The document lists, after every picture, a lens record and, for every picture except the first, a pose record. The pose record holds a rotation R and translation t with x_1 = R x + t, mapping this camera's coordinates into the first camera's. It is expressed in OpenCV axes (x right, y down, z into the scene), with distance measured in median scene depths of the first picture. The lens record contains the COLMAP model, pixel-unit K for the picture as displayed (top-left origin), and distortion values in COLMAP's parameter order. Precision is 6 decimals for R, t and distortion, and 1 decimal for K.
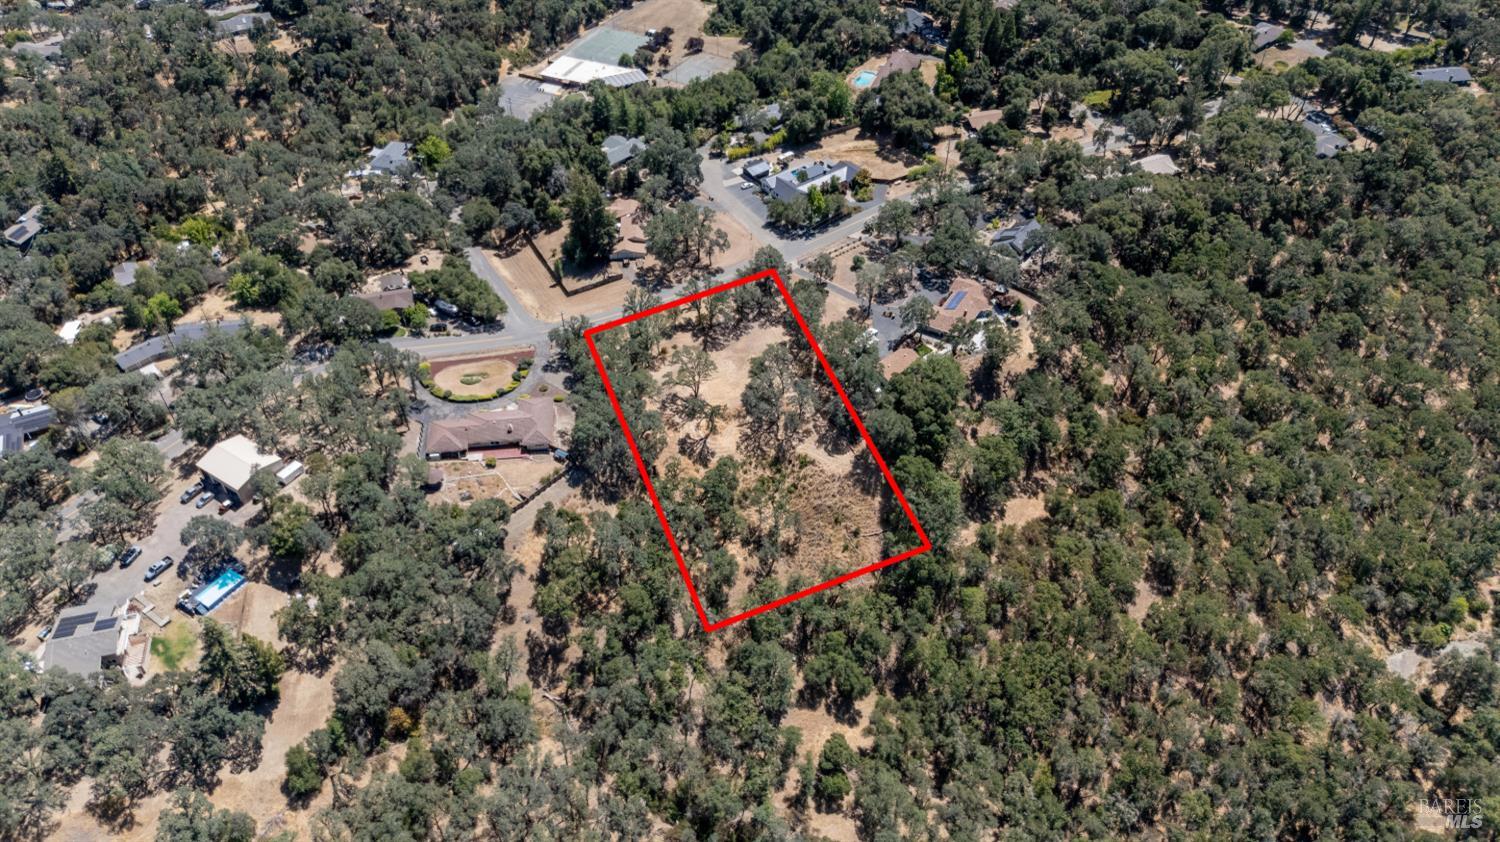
lens RADIAL K [[1108.3, 0, 750.0], [0, 1108.3, 421.0], [0, 0, 1]] dist [0.081114, -0.092598]
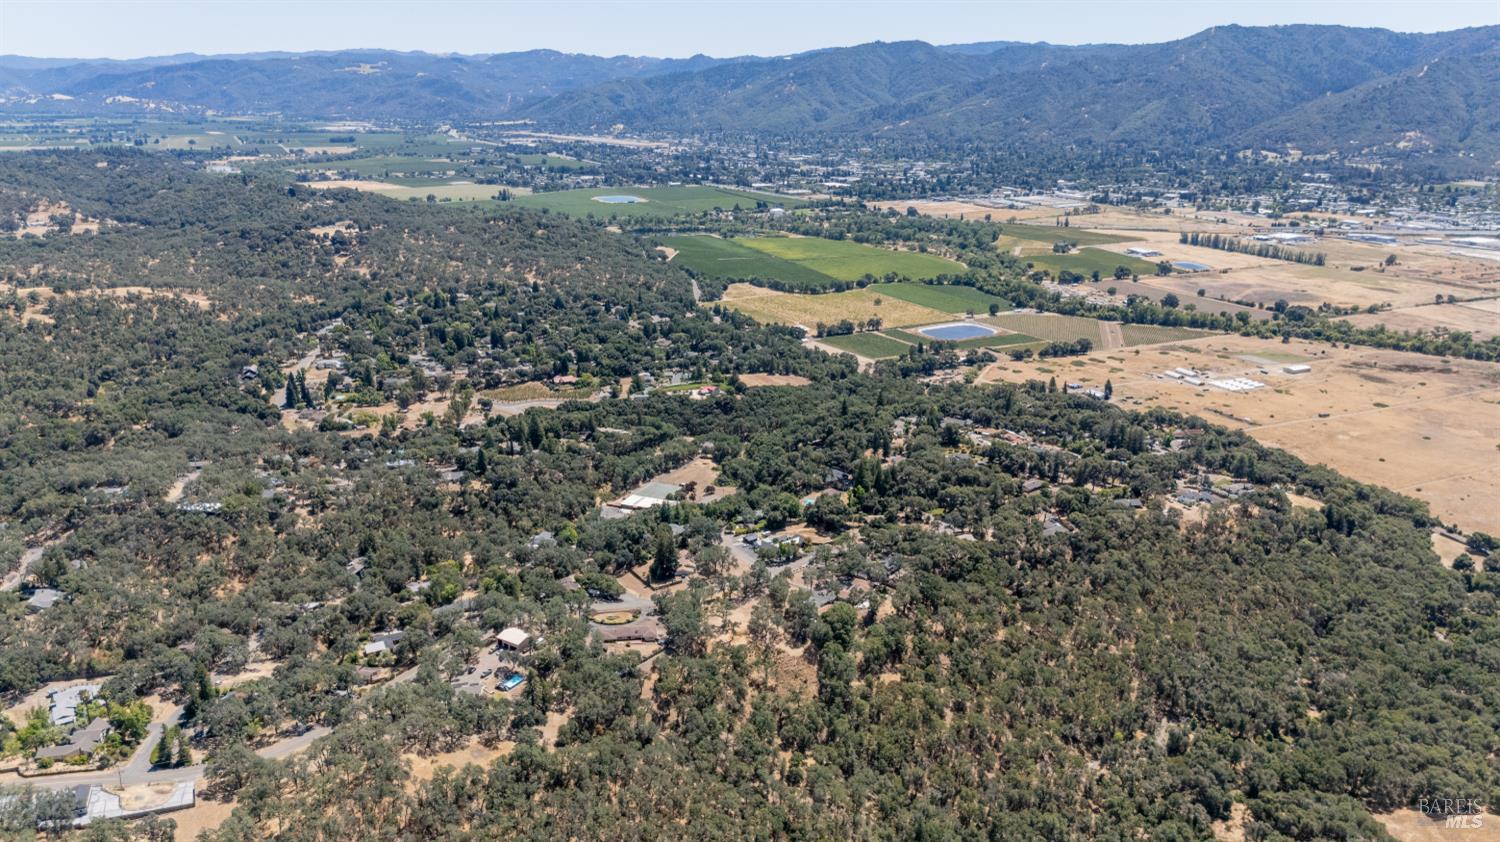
lens RADIAL K [[1108.3, 0, 750.0], [0, 1108.3, 421.0], [0, 0, 1]] dist [0.081114, -0.092598]
pose [[0.999599, 0.008515, 0.027023, -0.051762], [0.004071, 0.900710, -0.434401, 0.441848], [-0.028039, 0.434337, 0.900314, -0.823930]]
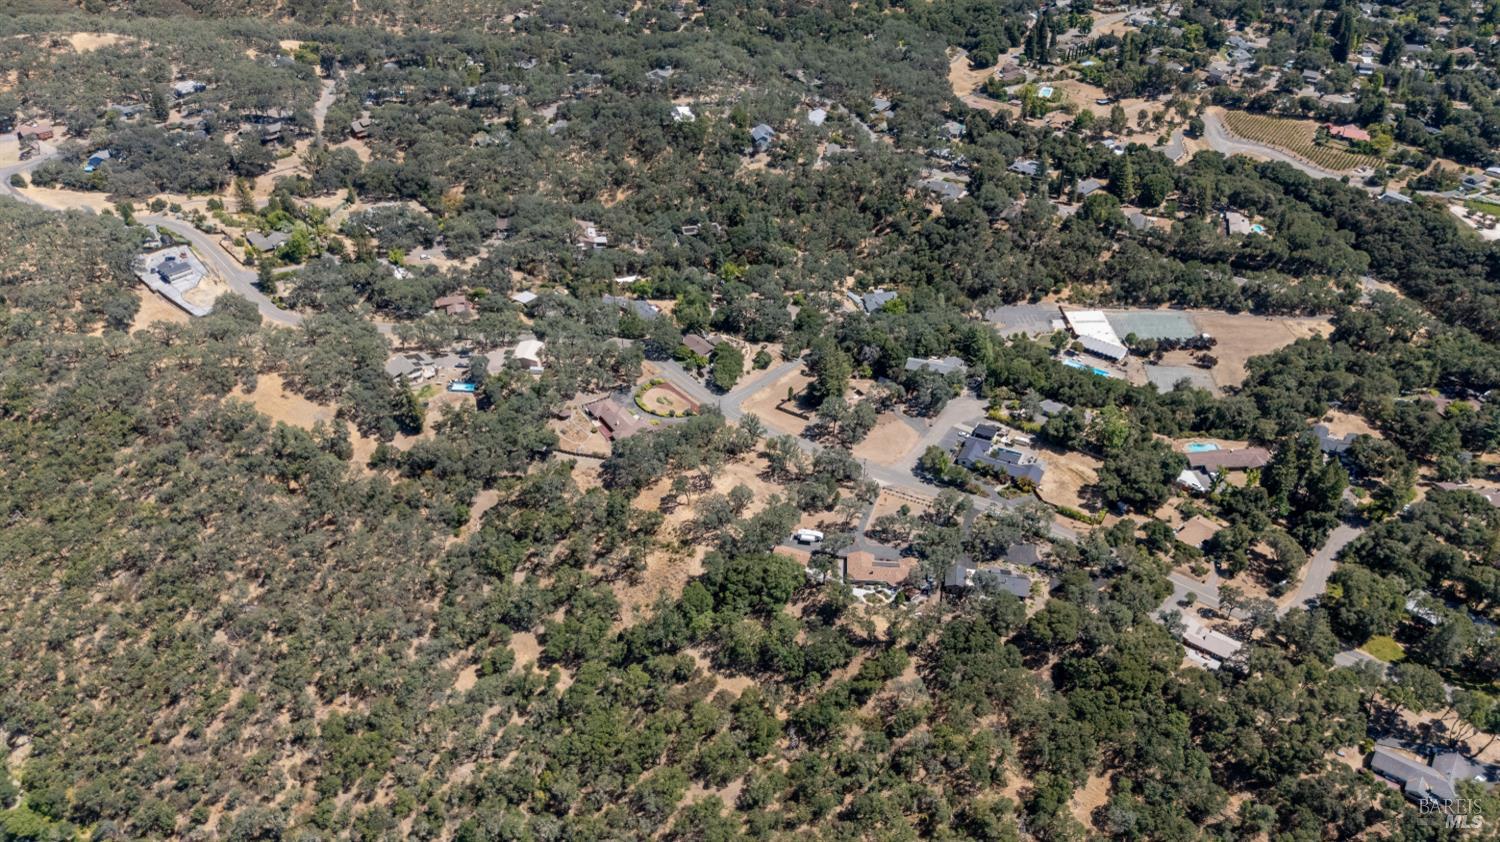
lens RADIAL K [[1108.3, 0, 750.0], [0, 1108.3, 421.0], [0, 0, 1]] dist [0.081114, -0.092598]
pose [[0.445907, 0.533604, -0.718633, 0.850024], [-0.610918, 0.768221, 0.191354, -0.346974], [0.654176, 0.353700, 0.668544, 0.012733]]
